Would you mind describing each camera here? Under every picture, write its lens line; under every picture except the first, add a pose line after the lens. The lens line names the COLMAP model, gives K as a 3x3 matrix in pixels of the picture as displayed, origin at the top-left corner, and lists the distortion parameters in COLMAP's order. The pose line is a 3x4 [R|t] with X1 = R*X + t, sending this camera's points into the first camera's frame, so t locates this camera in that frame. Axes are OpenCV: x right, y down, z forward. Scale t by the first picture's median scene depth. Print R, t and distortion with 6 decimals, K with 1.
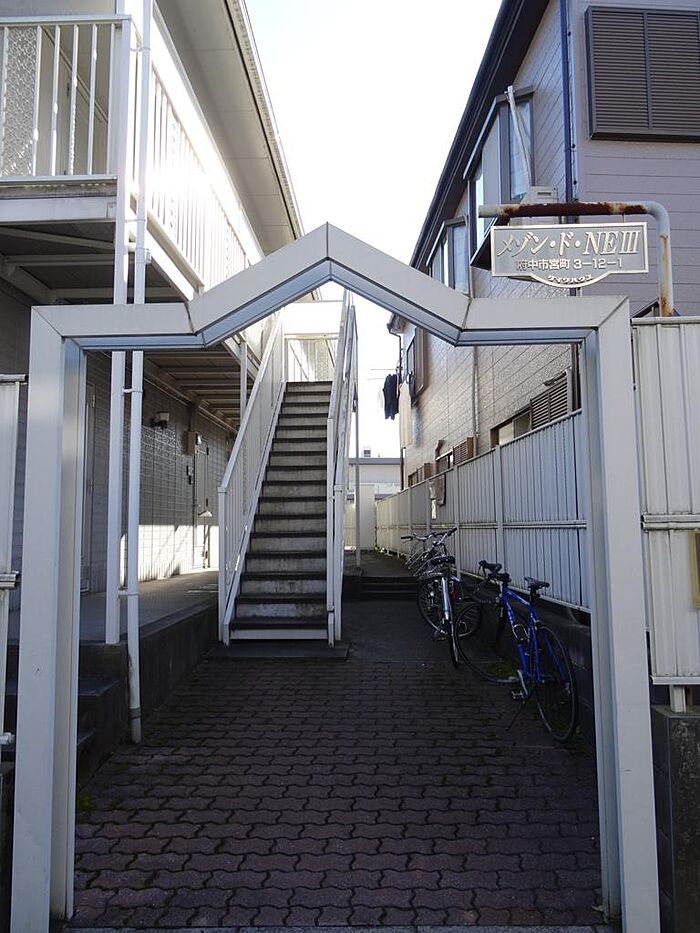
lens RADIAL K [[657.9, 0, 350.0], [0, 657.9, 466.5], [0, 0, 1]] dist [-0.036708, 0.039568]
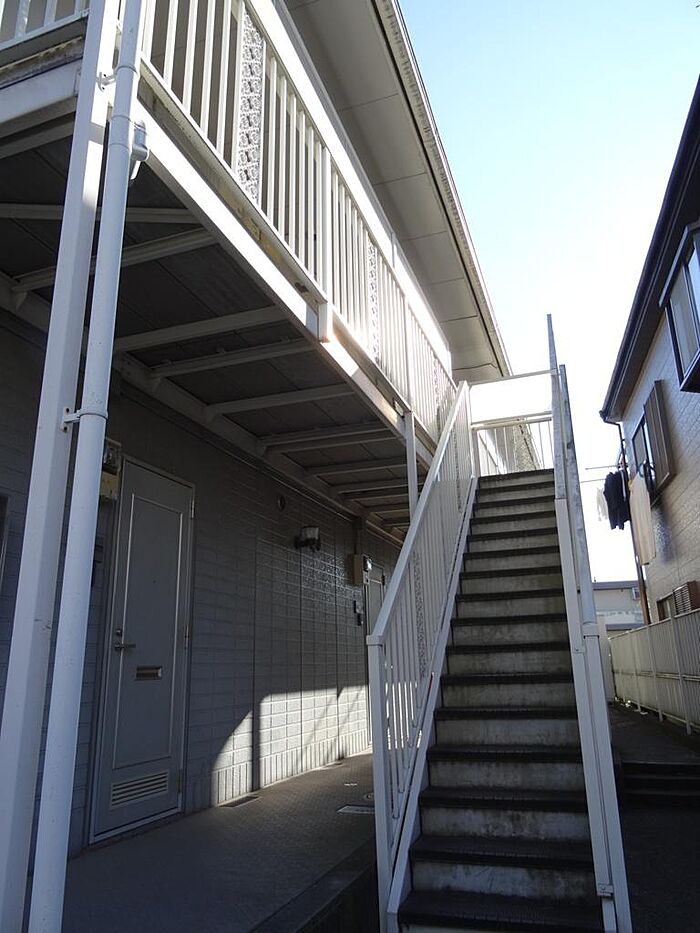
lens RADIAL K [[661.2, 0, 350.0], [0, 661.2, 466.5], [0, 0, 1]] dist [-0.001145, -0.000605]
pose [[0.954222, -0.100228, -0.281805, -0.034881], [0.042788, 0.978236, -0.203038, 0.003493], [0.296022, 0.181685, 0.937743, 0.382201]]
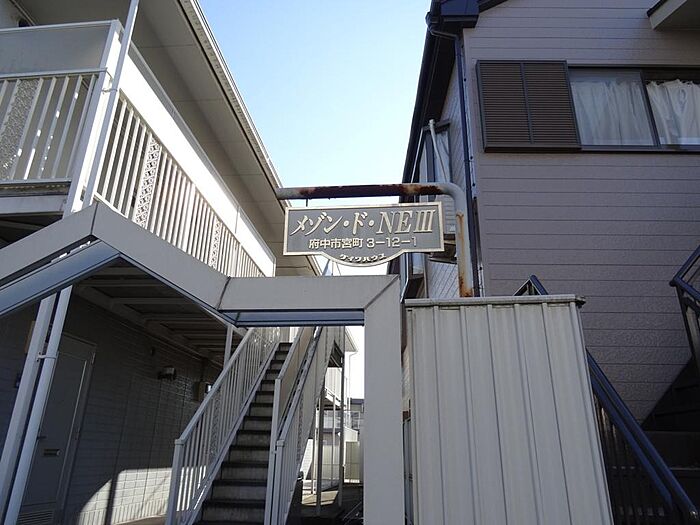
lens RADIAL K [[491.6, 0, 340.6], [0, 491.6, 264.7], [0, 0, 1]] dist [0.012371, 0.001141]
pose [[0.996835, 0.004055, -0.079397, 0.130541], [-0.025658, 0.961664, -0.273026, -0.028673], [0.075246, 0.274199, 0.958725, 0.111755]]
